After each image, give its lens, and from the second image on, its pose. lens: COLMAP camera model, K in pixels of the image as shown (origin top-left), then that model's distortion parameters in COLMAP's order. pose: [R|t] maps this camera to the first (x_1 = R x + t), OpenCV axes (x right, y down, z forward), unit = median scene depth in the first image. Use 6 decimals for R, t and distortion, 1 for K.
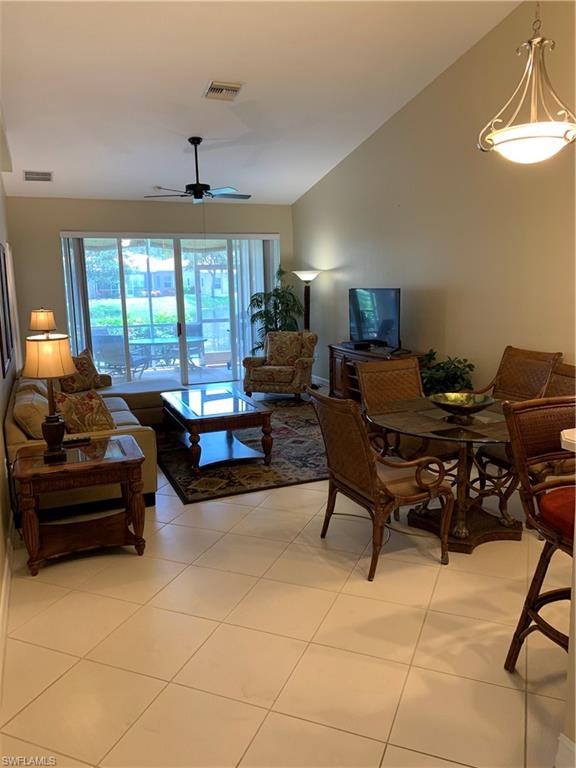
lens RADIAL K [[584.0, 0, 287.1], [0, 584.0, 362.3], [0, 0, 1]] dist [0.021072, -0.011073]
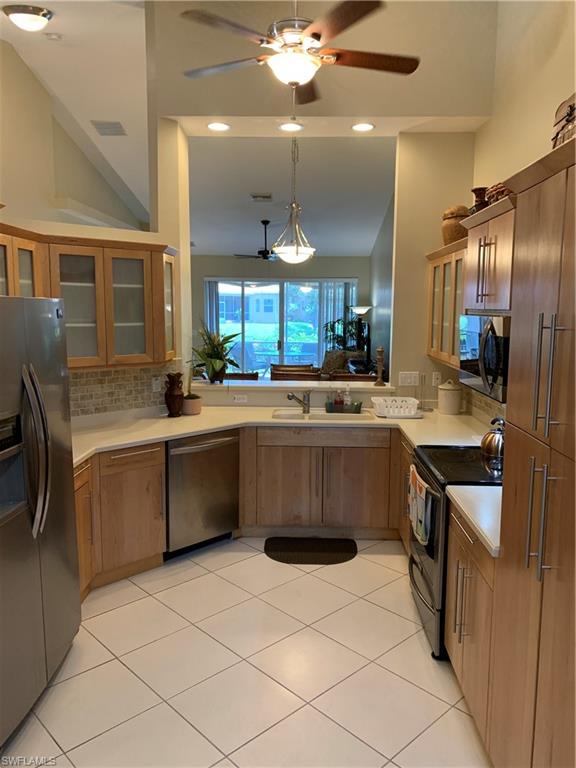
lens RADIAL K [[584.0, 0, 288.2], [0, 584.0, 385.1], [0, 0, 1]] dist [0.021072, -0.011073]
pose [[0.908919, 0.078467, -0.409522, 0.566465], [-0.080052, 0.996702, 0.013302, 0.025967], [0.409215, 0.020693, 0.912203, -0.380385]]
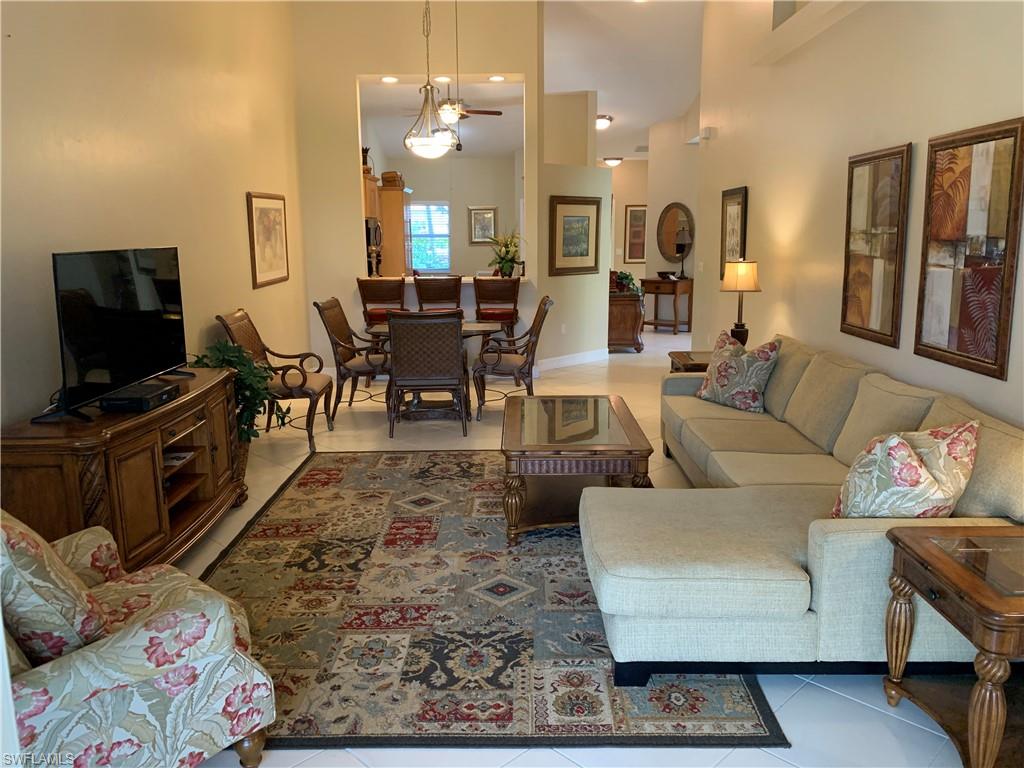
lens RADIAL K [[778.7, 0, 518.5], [0, 778.7, 353.9], [0, 0, 1]] dist [0.021072, -0.011073]
pose [[-0.921759, -0.031427, 0.386488, -0.310125], [0.082773, 0.957790, 0.275295, -0.179193], [-0.378826, 0.285746, -0.880250, 1.360608]]
